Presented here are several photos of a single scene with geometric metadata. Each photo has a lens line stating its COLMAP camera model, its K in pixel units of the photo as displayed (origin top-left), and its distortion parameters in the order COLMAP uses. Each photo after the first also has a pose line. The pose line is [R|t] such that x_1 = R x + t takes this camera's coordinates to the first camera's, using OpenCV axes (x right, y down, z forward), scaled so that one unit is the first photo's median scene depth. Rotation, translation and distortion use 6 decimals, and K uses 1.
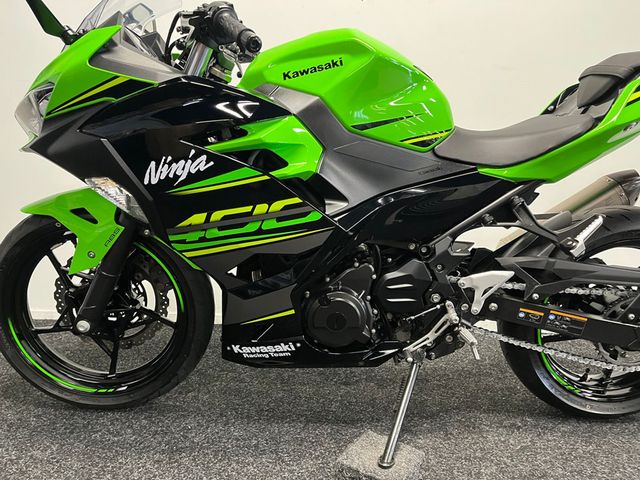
lens RADIAL K [[484.1, 0, 321.0], [0, 484.1, 239.8], [0, 0, 1]] dist [0.075641, -0.102062]
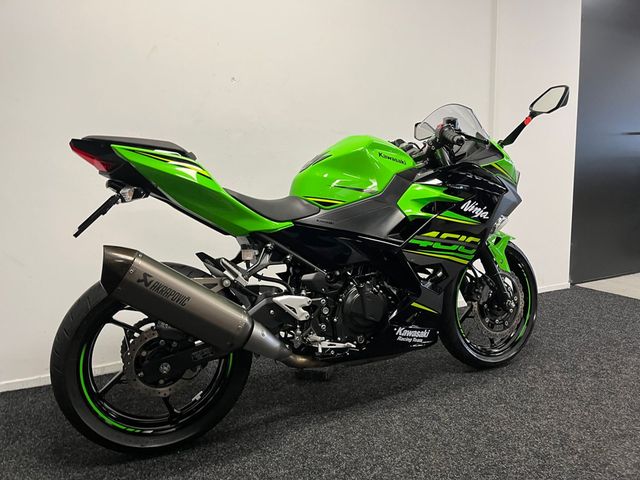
lens RADIAL K [[484.1, 0, 321.6], [0, 484.1, 244.1], [0, 0, 1]] dist [0.075641, -0.102062]
pose [[0.903445, -0.119013, 0.411854, -0.432306], [0.123081, 0.992255, 0.016739, -0.122556], [-0.410656, 0.035569, 0.911096, -0.312943]]
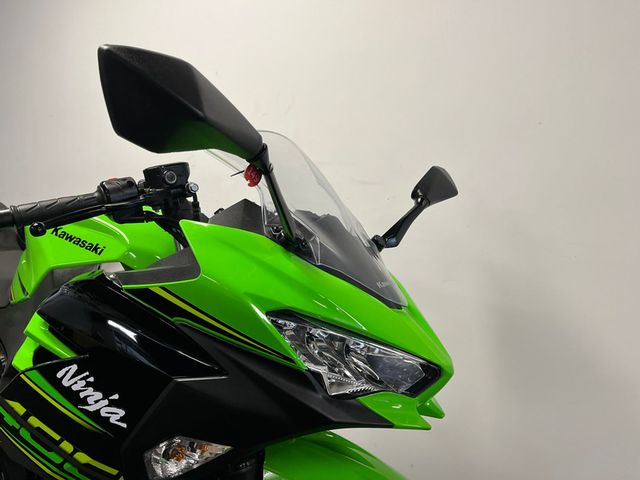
lens RADIAL K [[484.1, 0, 321.0], [0, 484.1, 234.4], [0, 0, 1]] dist [0.075641, -0.102062]
pose [[0.858841, 0.047888, -0.509998, 1.213205], [-0.101148, 0.991872, -0.077197, -0.323971], [0.502156, 0.117885, 0.856704, 0.480604]]
